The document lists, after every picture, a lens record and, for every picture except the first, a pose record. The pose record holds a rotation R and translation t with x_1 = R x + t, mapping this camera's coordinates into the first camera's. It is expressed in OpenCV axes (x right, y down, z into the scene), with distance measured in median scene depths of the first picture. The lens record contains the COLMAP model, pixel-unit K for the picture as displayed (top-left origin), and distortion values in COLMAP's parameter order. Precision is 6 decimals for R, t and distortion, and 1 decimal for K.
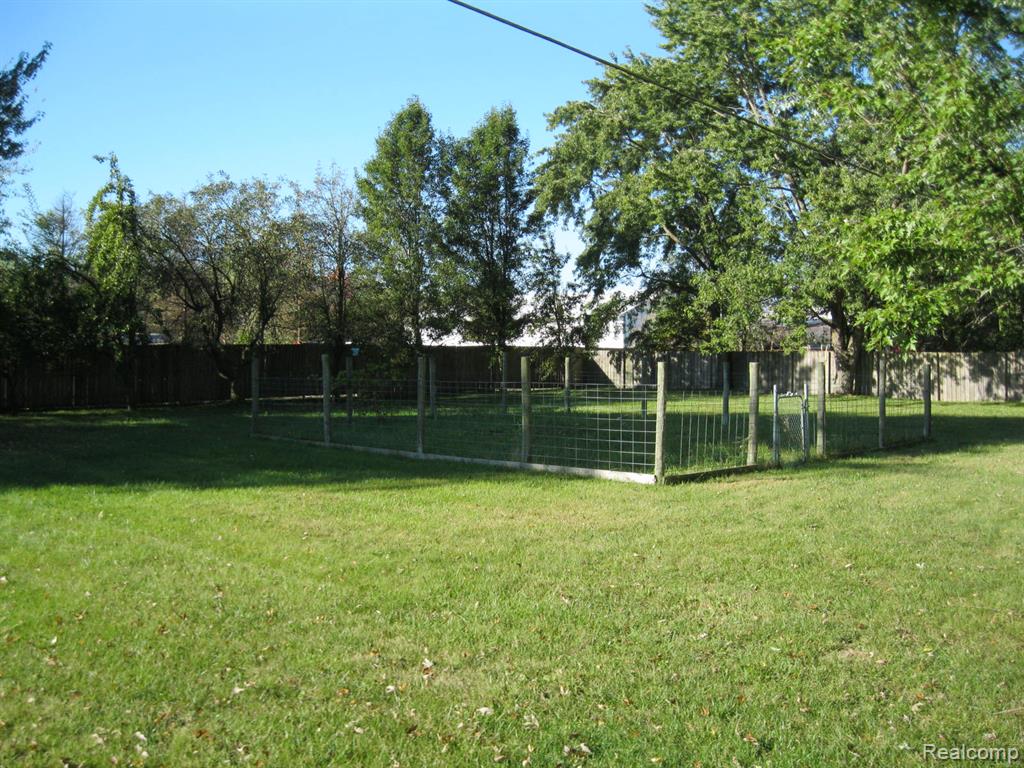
lens RADIAL K [[1047.1, 0, 512.1], [0, 1047.1, 382.9], [0, 0, 1]] dist [-0.012462, 0.000000]
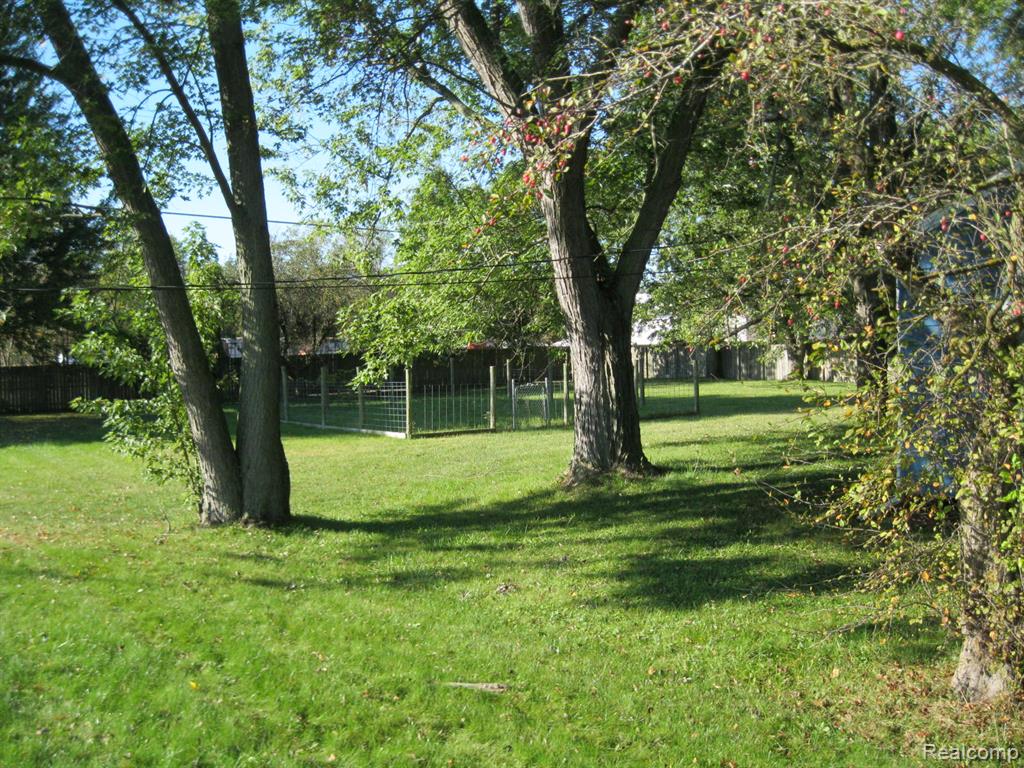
lens RADIAL K [[1047.1, 0, 512.0], [0, 1047.1, 385.1], [0, 0, 1]] dist [-0.012462, 0.000000]
pose [[0.980552, -0.023161, -0.194890, 0.598694], [0.025686, 0.999616, 0.010441, -0.008505], [0.194573, -0.015244, 0.980770, -0.661072]]
